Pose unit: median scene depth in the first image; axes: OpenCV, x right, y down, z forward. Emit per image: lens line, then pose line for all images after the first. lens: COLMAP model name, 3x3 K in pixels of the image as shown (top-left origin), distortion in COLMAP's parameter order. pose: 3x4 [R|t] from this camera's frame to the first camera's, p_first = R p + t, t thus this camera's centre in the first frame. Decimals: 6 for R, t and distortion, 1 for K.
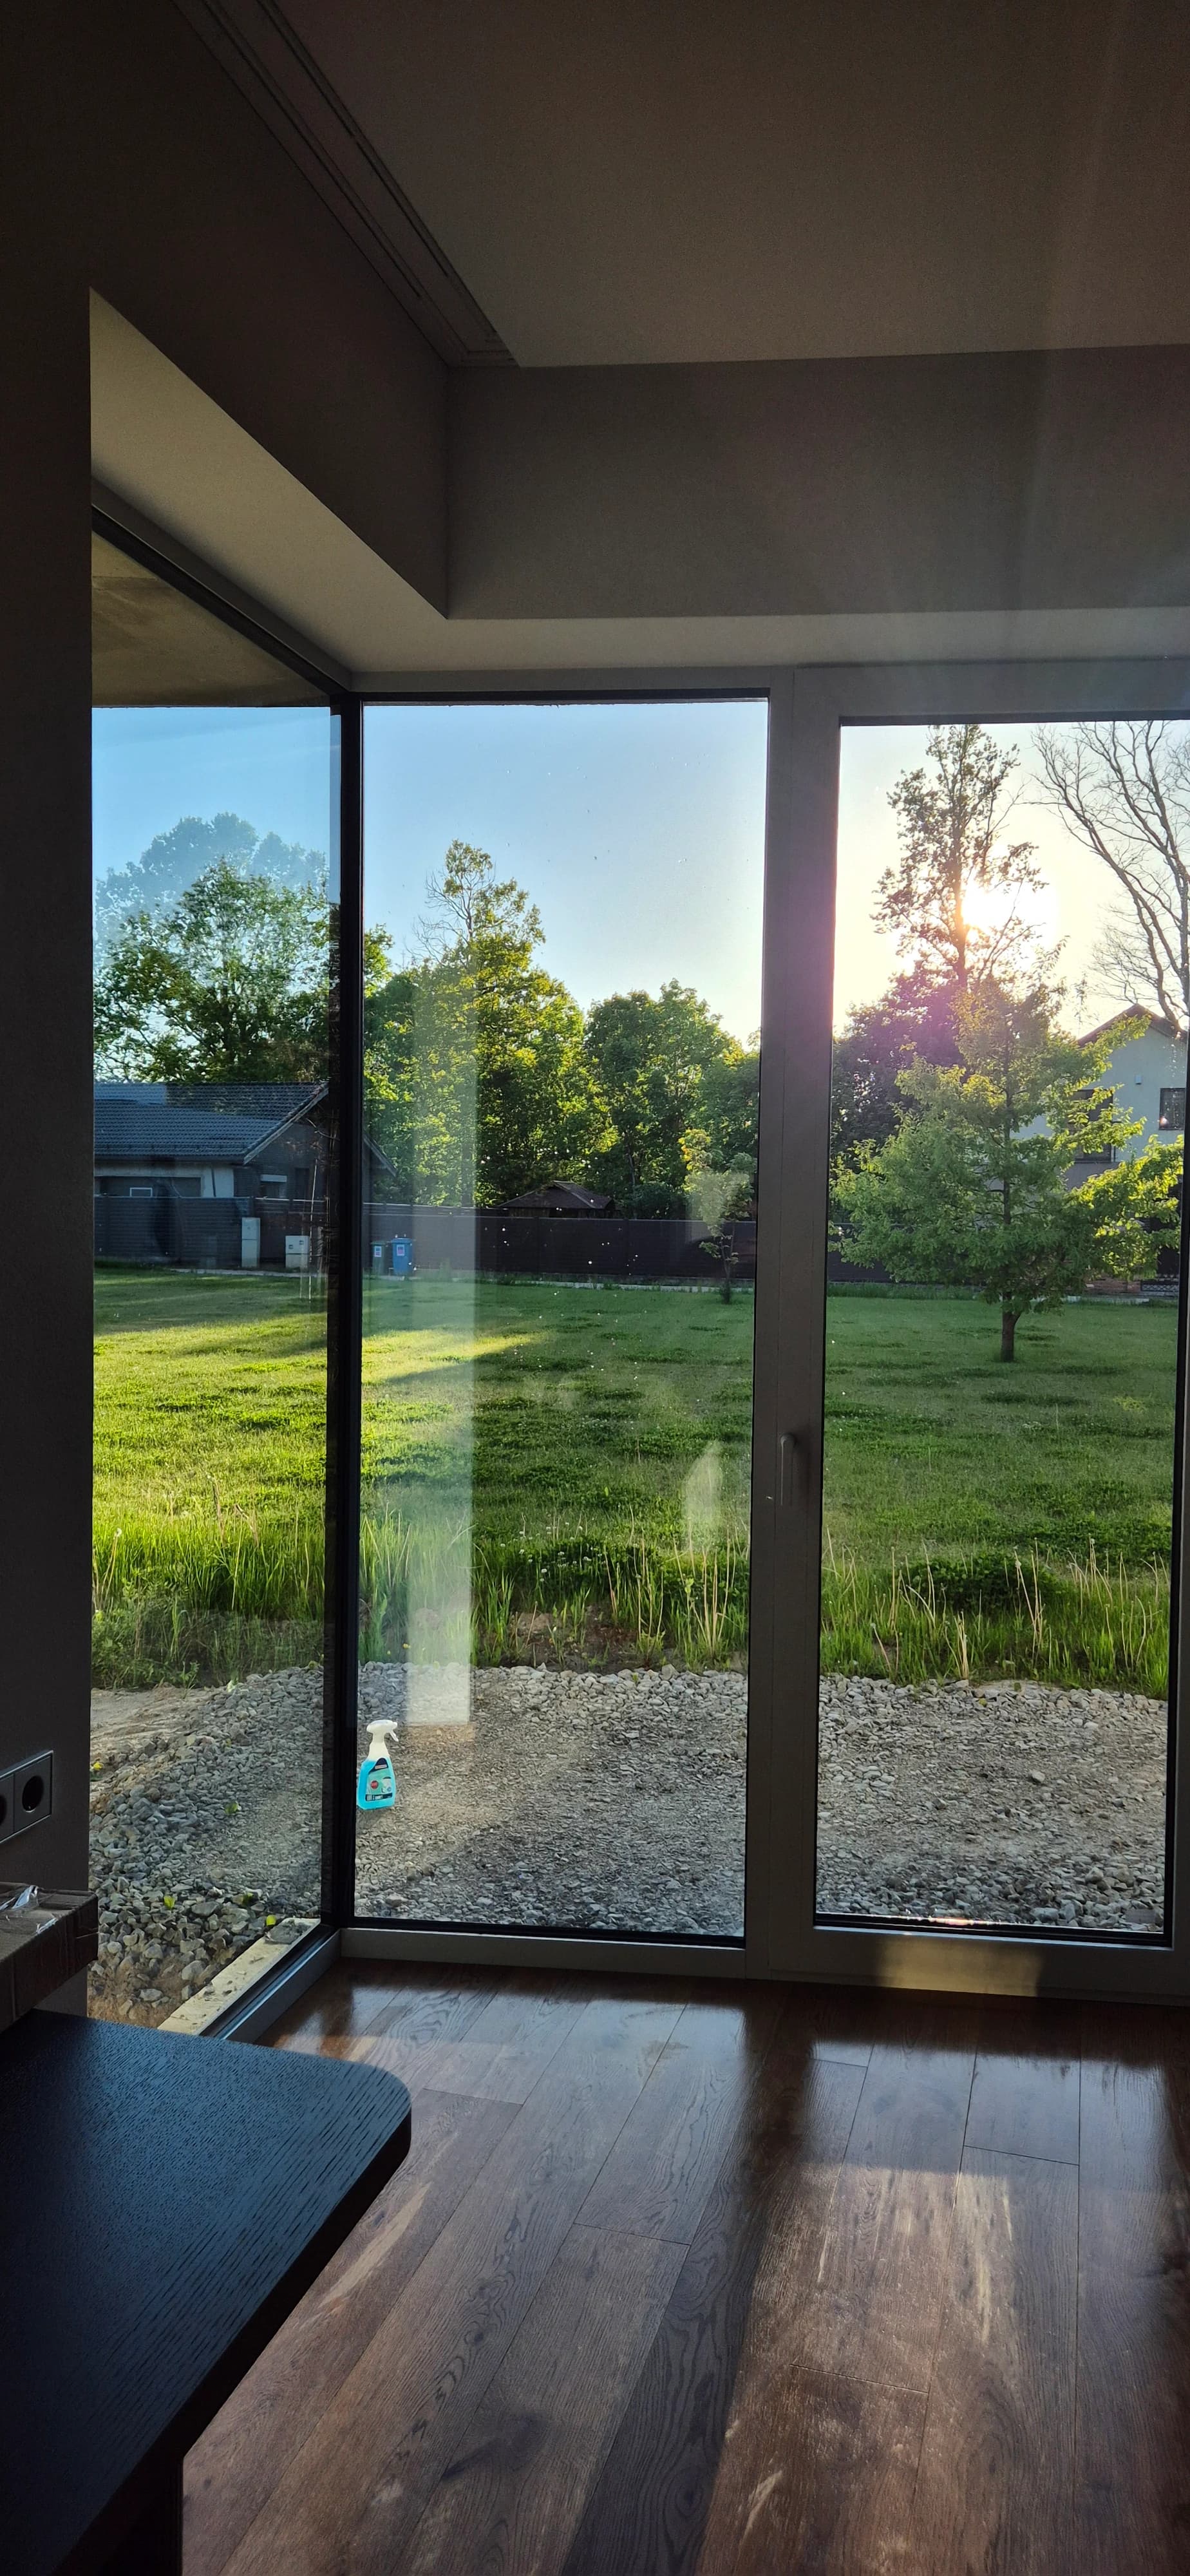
lens RADIAL K [[1730.9, 0, 597.3], [0, 1730.9, 1281.3], [0, 0, 1]] dist [0.087722, -0.078518]
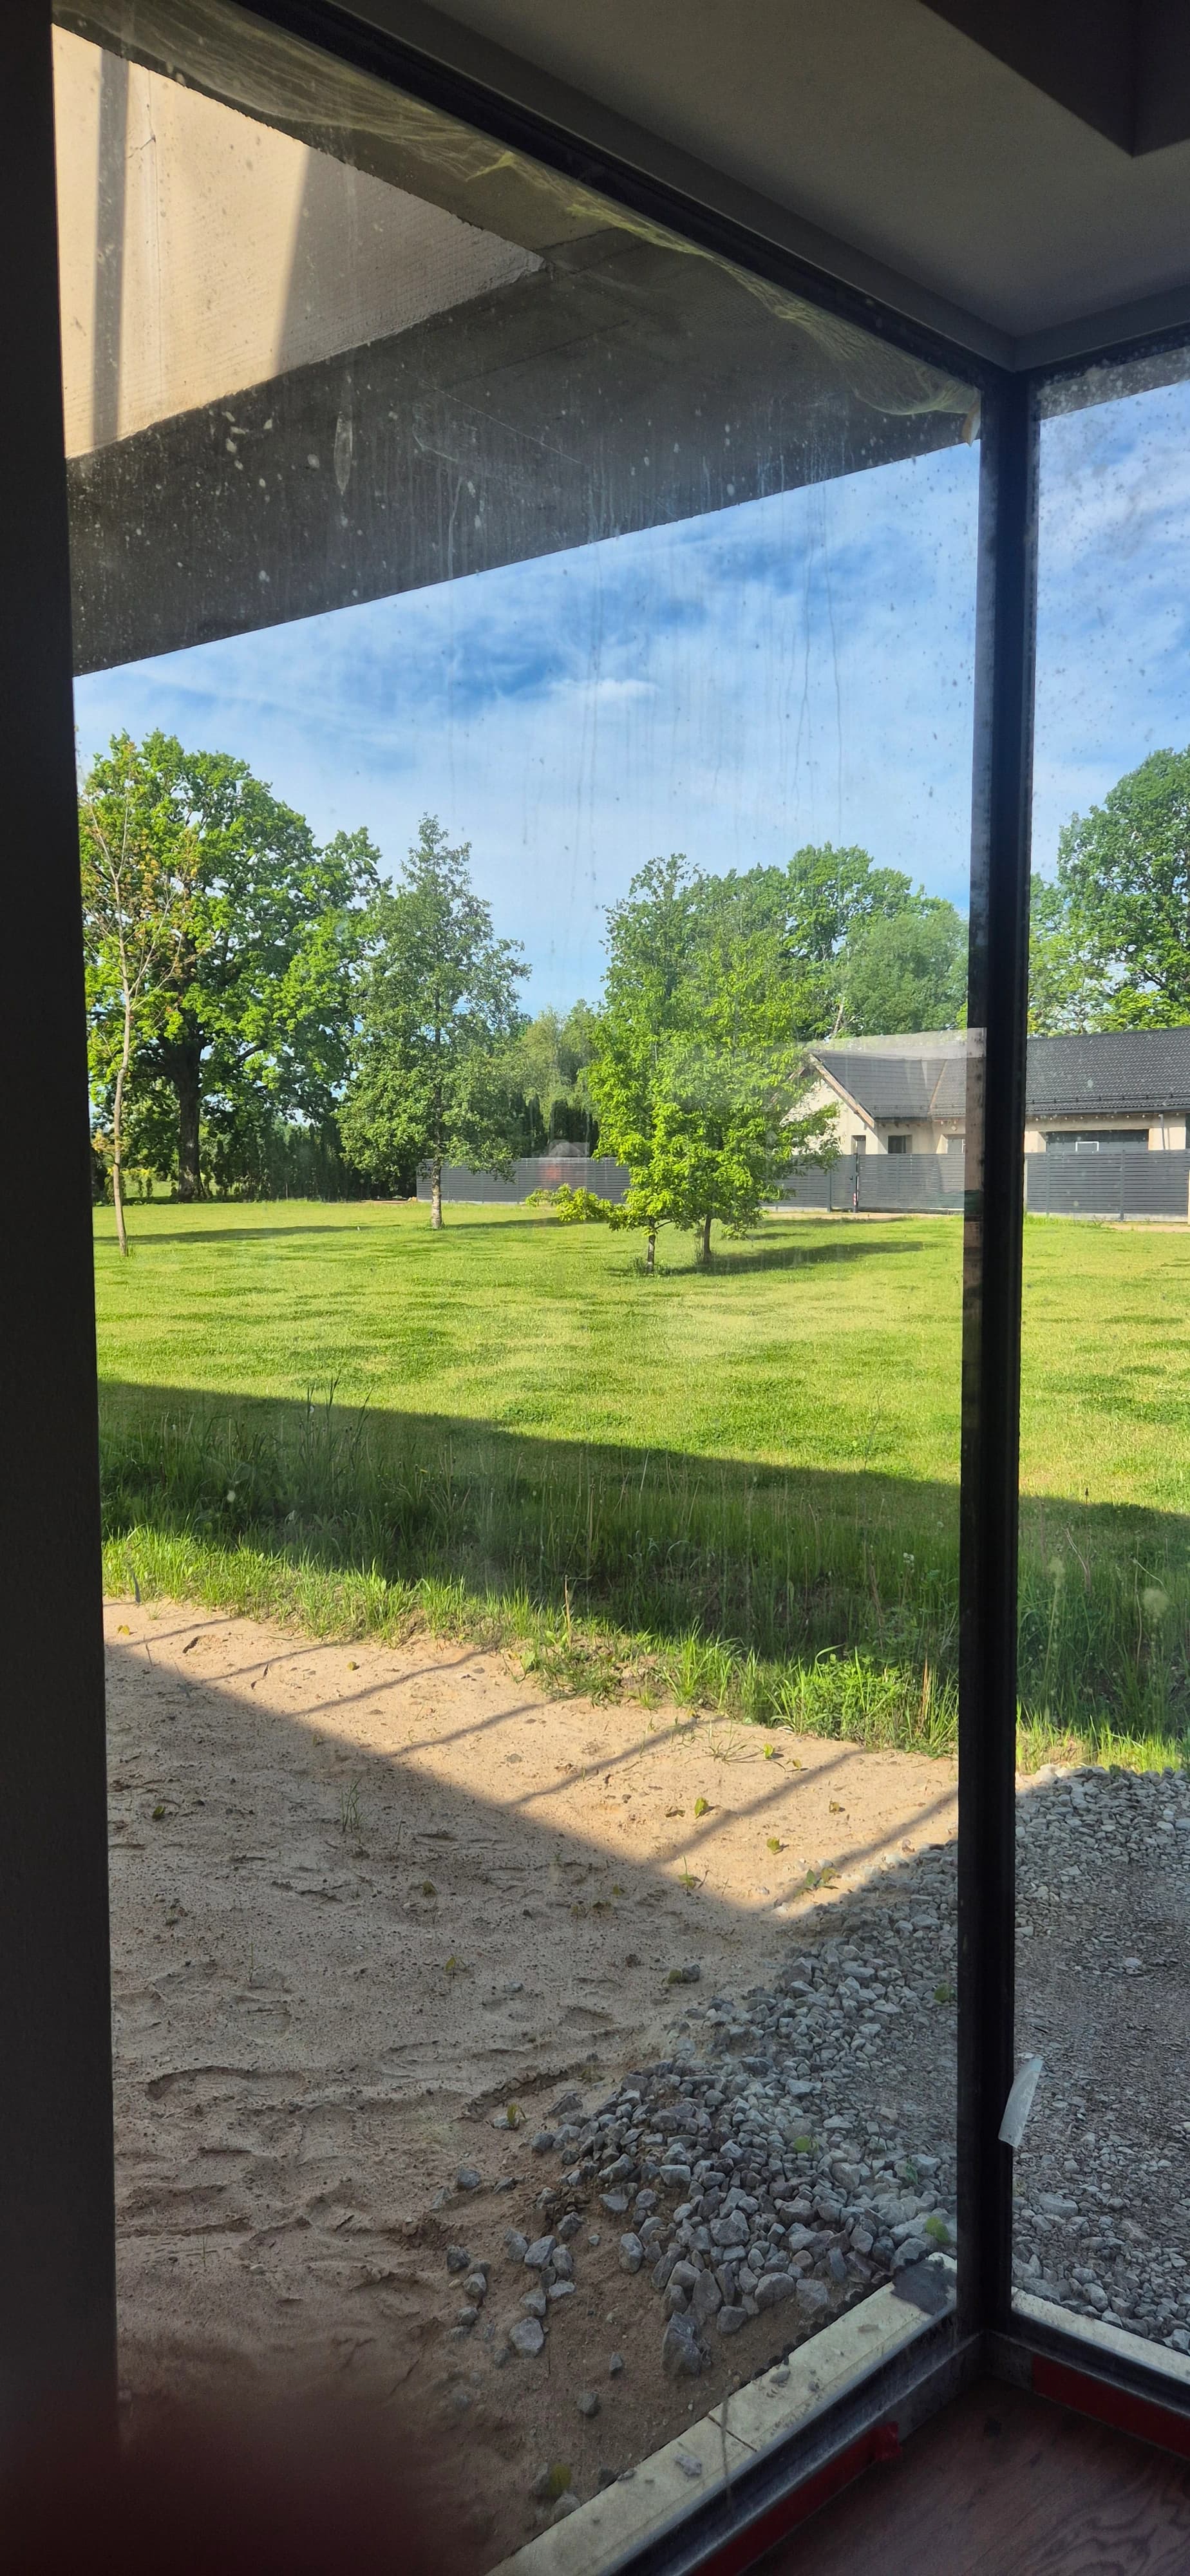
lens RADIAL K [[1730.9, 0, 597.3], [0, 1730.9, 1281.3], [0, 0, 1]] dist [0.087722, -0.078518]
pose [[0.863150, 0.073970, -0.499501, 0.043896], [-0.059624, 0.997222, 0.044644, -0.072845], [0.501415, -0.008753, 0.865162, 0.432357]]
